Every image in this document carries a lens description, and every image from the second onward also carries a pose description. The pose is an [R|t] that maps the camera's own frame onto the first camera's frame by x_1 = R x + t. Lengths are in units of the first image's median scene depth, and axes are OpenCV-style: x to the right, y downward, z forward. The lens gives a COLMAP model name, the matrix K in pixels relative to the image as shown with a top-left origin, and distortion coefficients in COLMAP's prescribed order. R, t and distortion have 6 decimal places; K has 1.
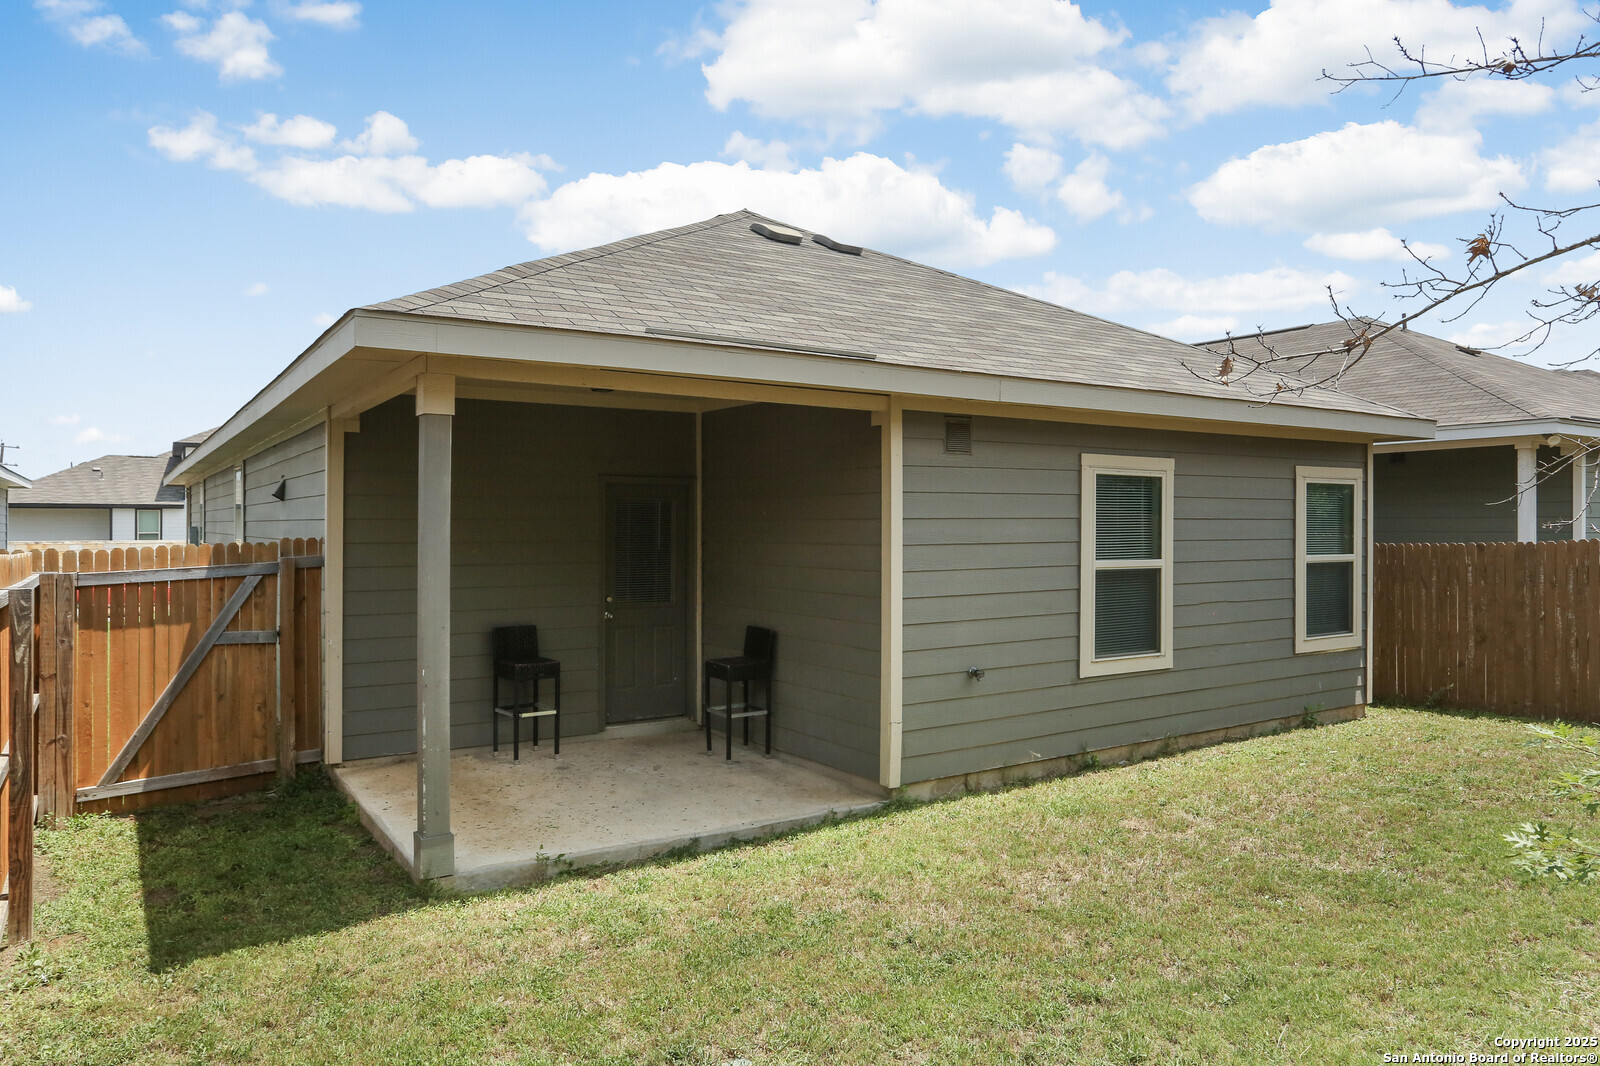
lens RADIAL K [[1048.5, 0, 800.0], [0, 1048.5, 533.0], [0, 0, 1]] dist [-0.002924, -0.000379]
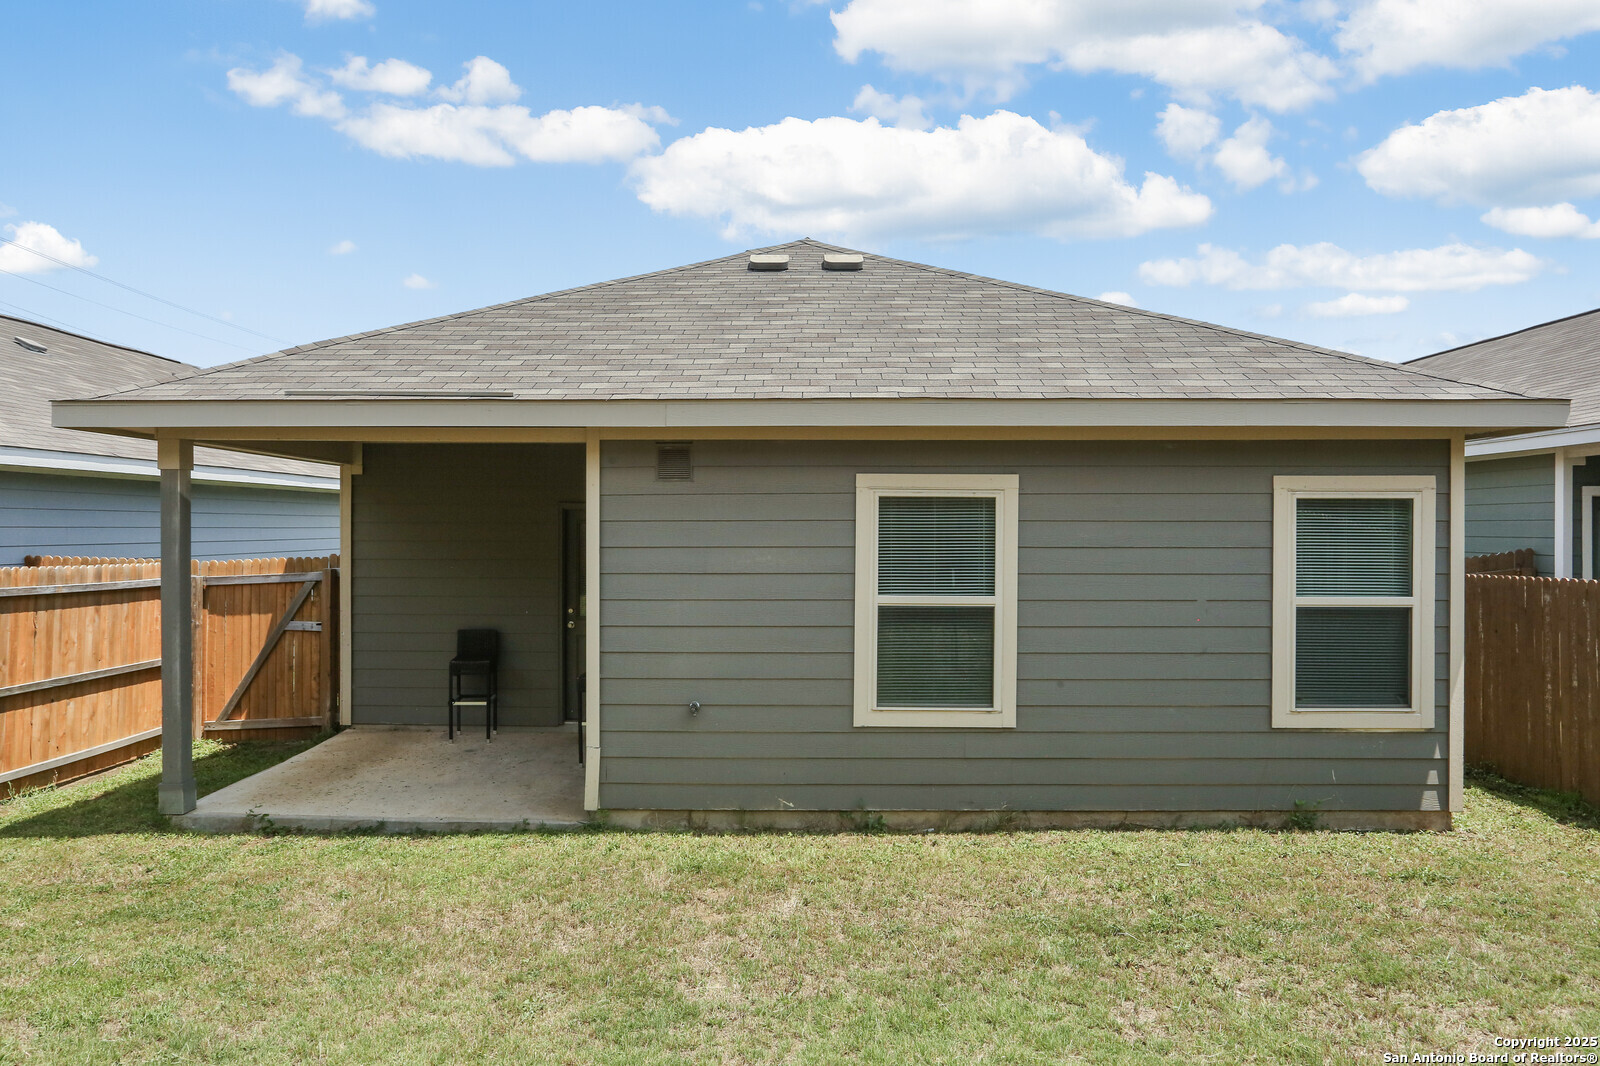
lens RADIAL K [[981.4, 0, 800.0], [0, 981.4, 533.0], [0, 0, 1]] dist [-0.024422, 0.002937]
pose [[0.830006, 0.004917, -0.557732, 0.698817], [-0.006923, 0.999975, -0.001488, -0.024301], [0.557711, 0.005096, 0.830020, 0.283564]]
